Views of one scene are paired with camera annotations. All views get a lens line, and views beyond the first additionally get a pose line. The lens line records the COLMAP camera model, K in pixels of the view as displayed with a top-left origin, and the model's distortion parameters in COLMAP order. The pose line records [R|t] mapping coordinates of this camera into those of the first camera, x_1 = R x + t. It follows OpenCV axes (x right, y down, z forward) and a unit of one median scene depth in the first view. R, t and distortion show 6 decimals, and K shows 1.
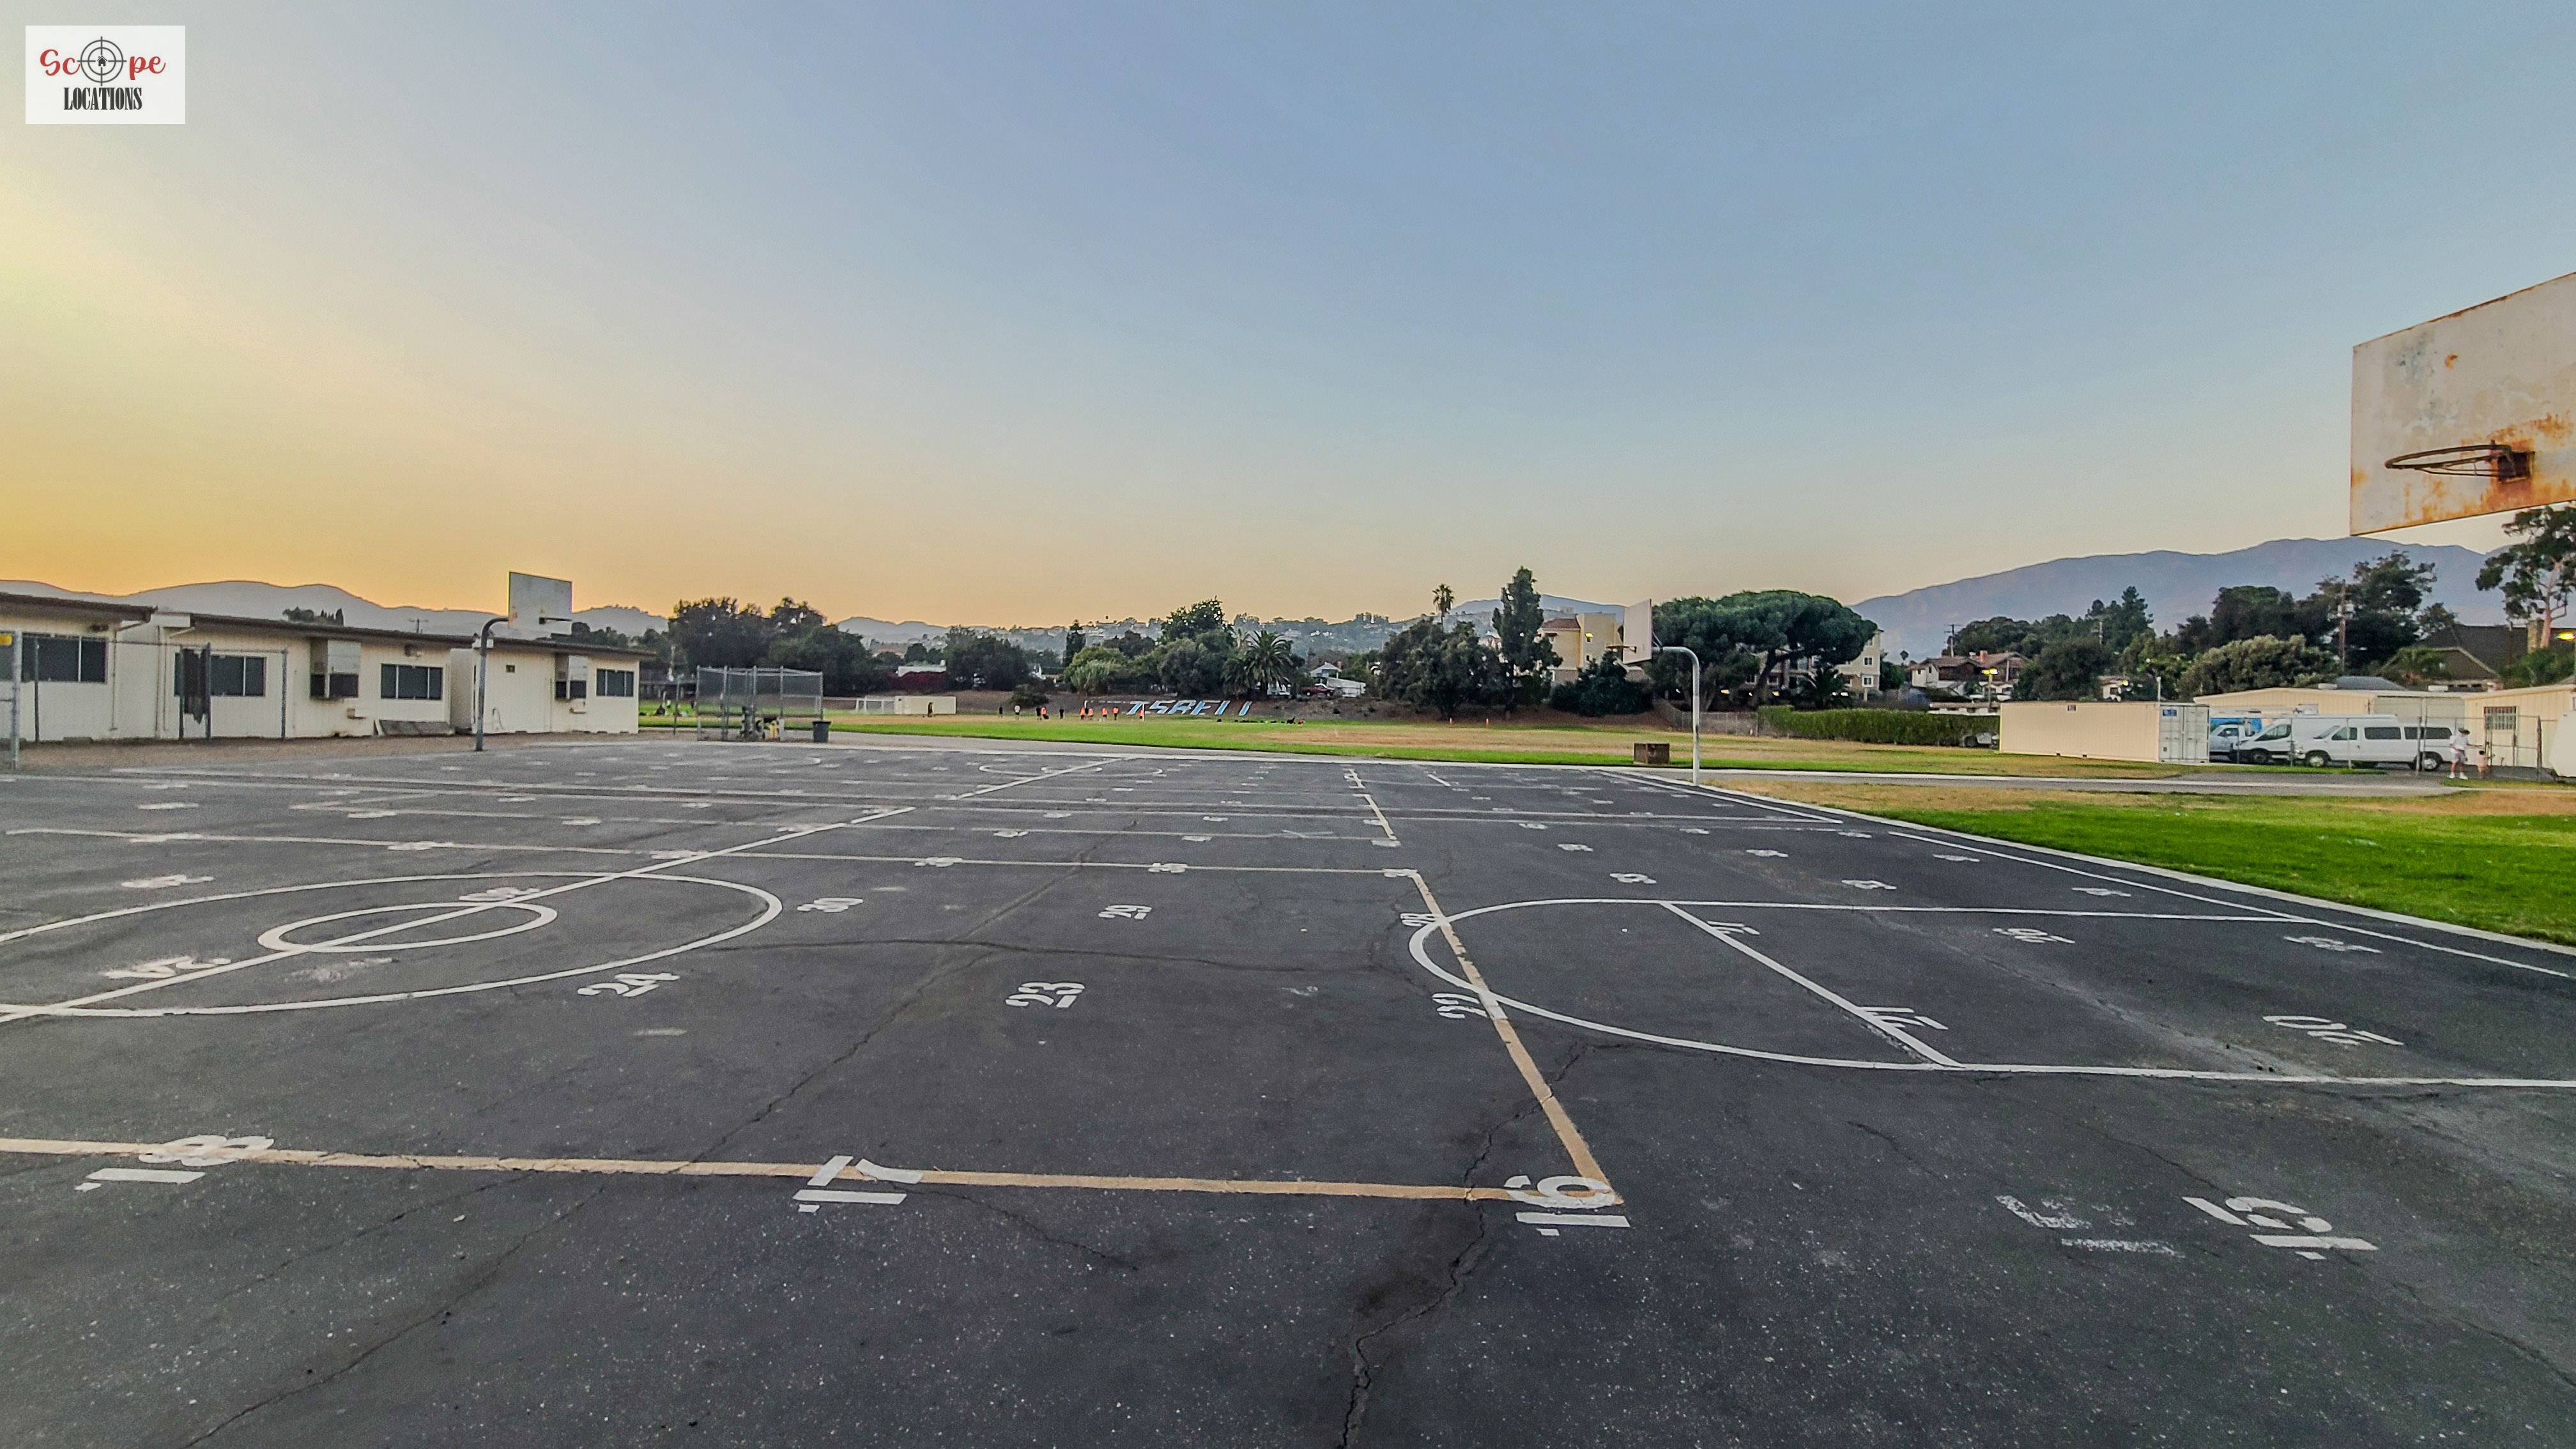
lens RADIAL K [[1047.3, 0, 1276.8], [0, 1047.3, 718.3], [0, 0, 1]] dist [0.002490, -0.001404]
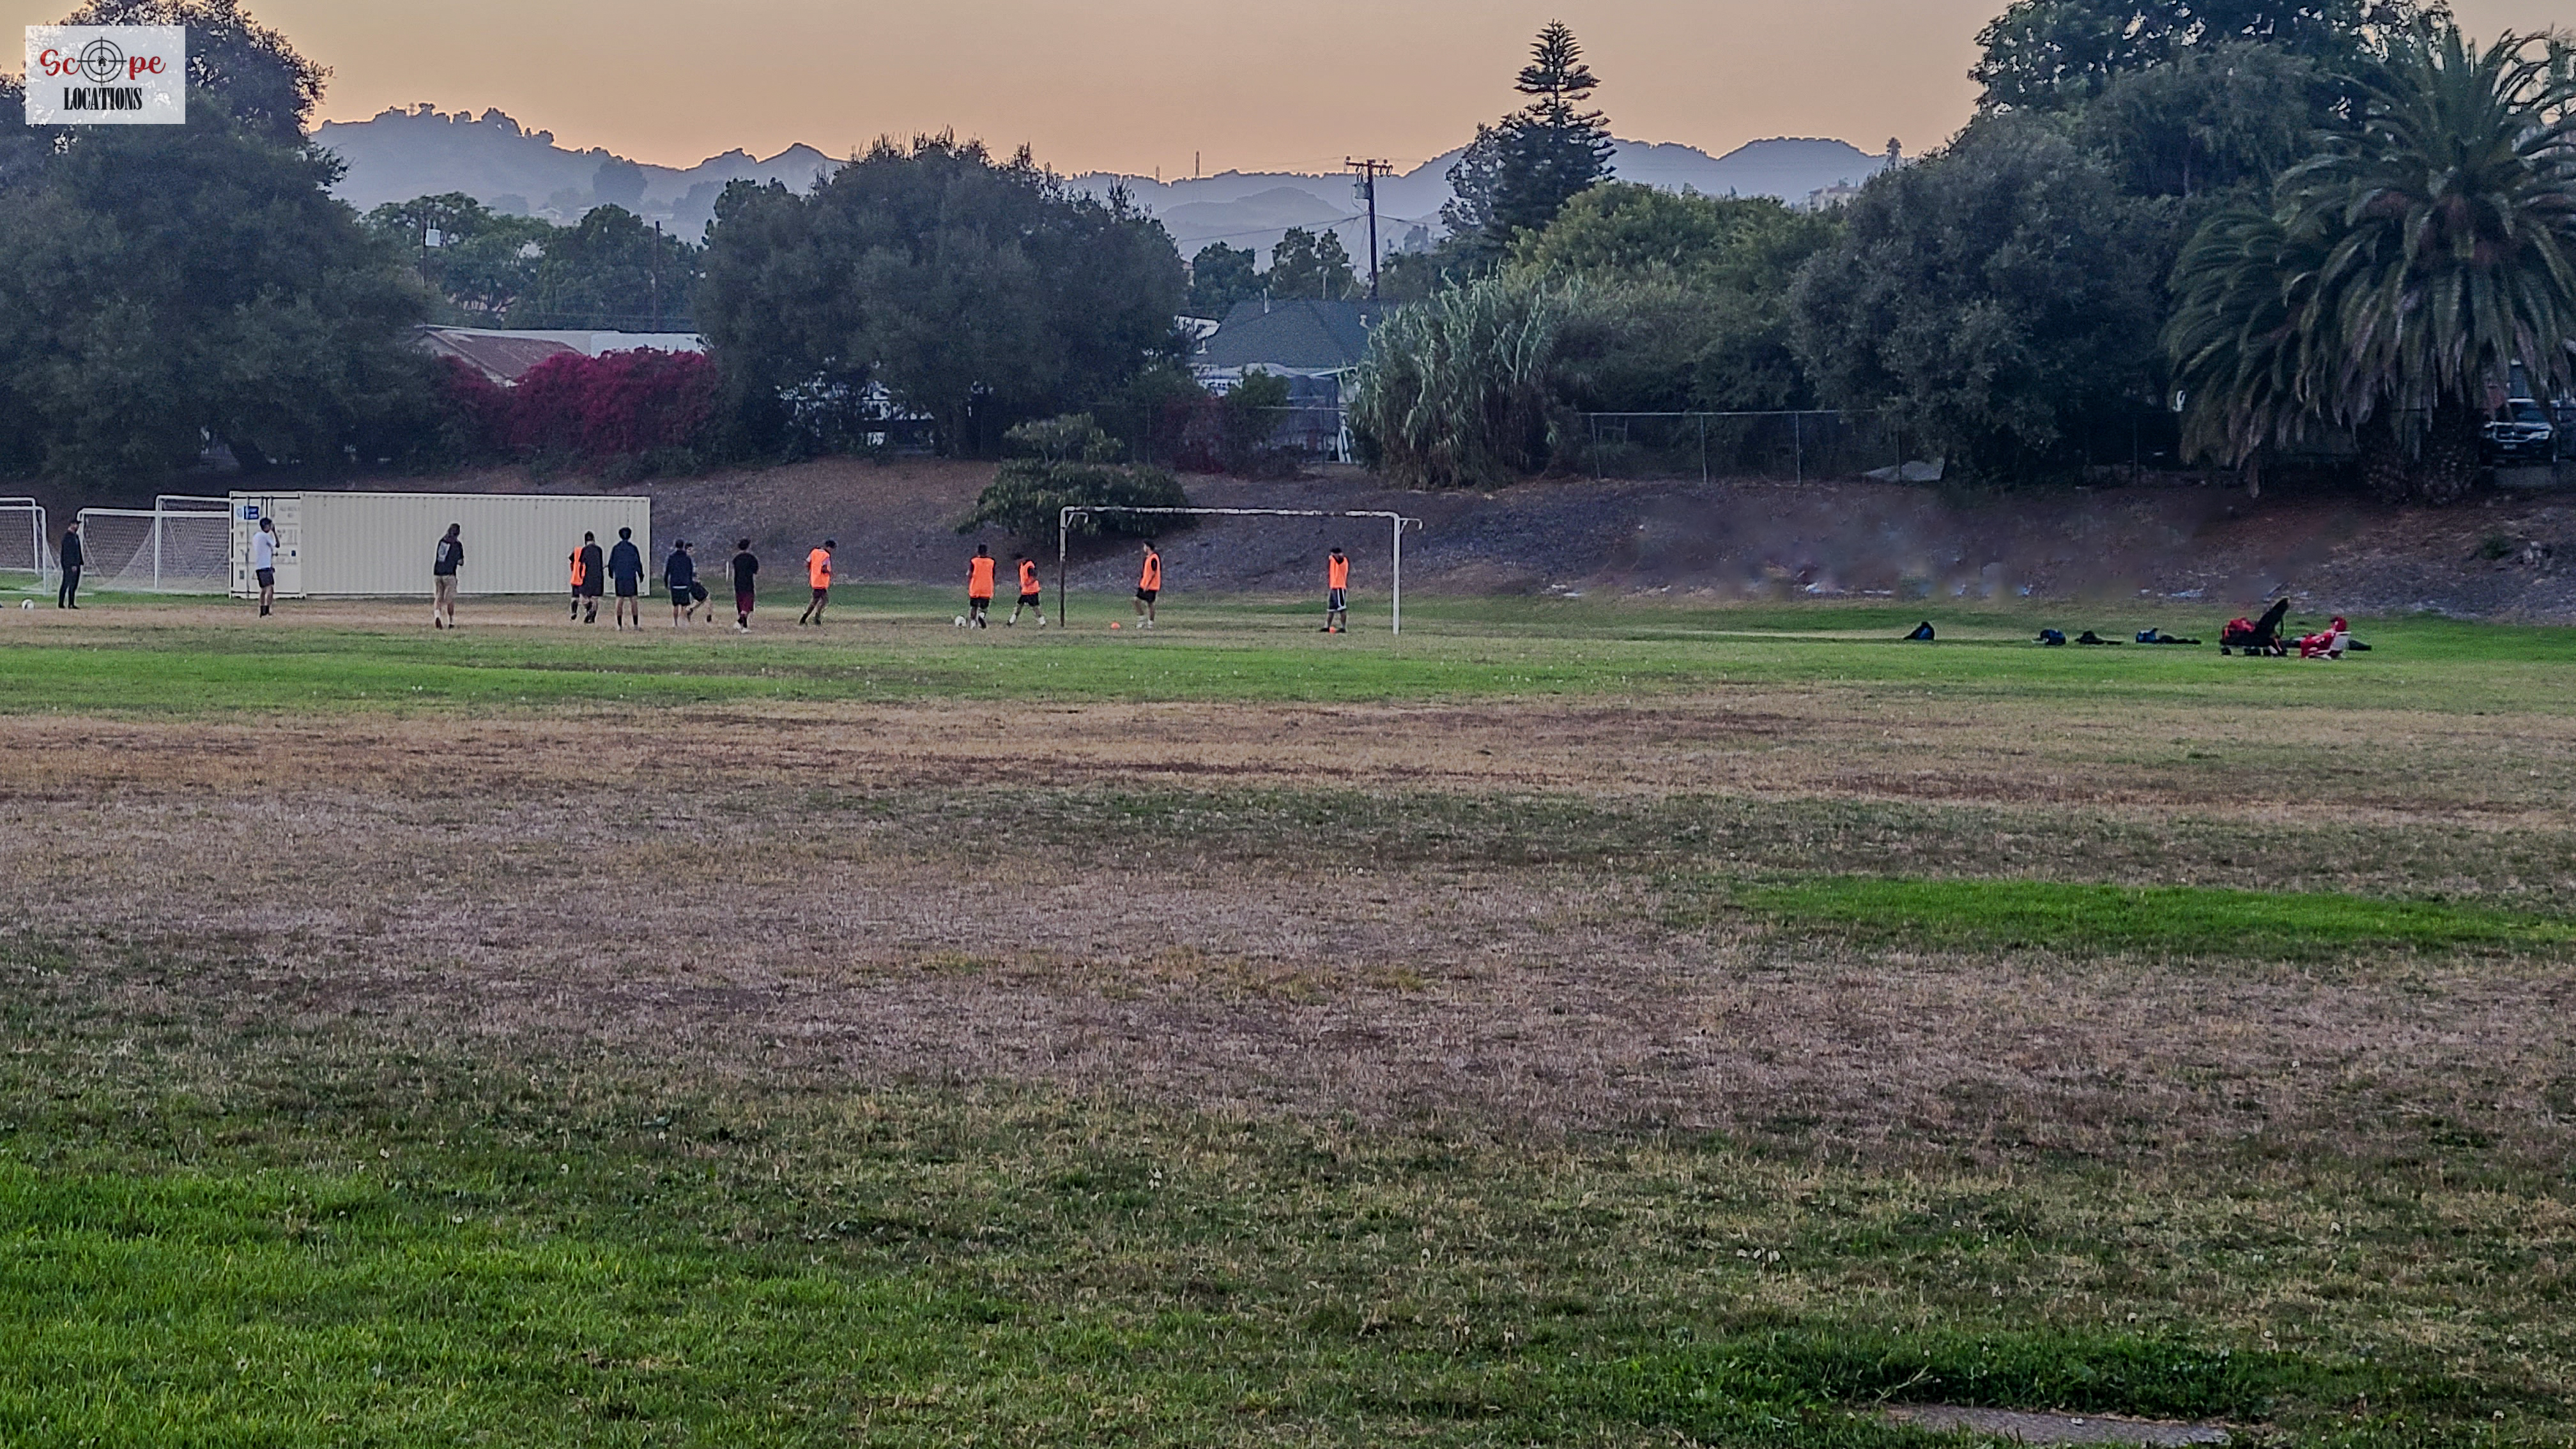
lens RADIAL K [[5770.8, 0, 1286.8], [0, 5770.8, 719.5], [0, 0, 1]] dist [0.088306, 0.000000]
pose [[0.912123, 0.007794, -0.409842, 0.161158], [-0.002707, 0.999912, 0.012990, 0.002971], [0.409907, -0.010739, 0.912064, 0.175905]]
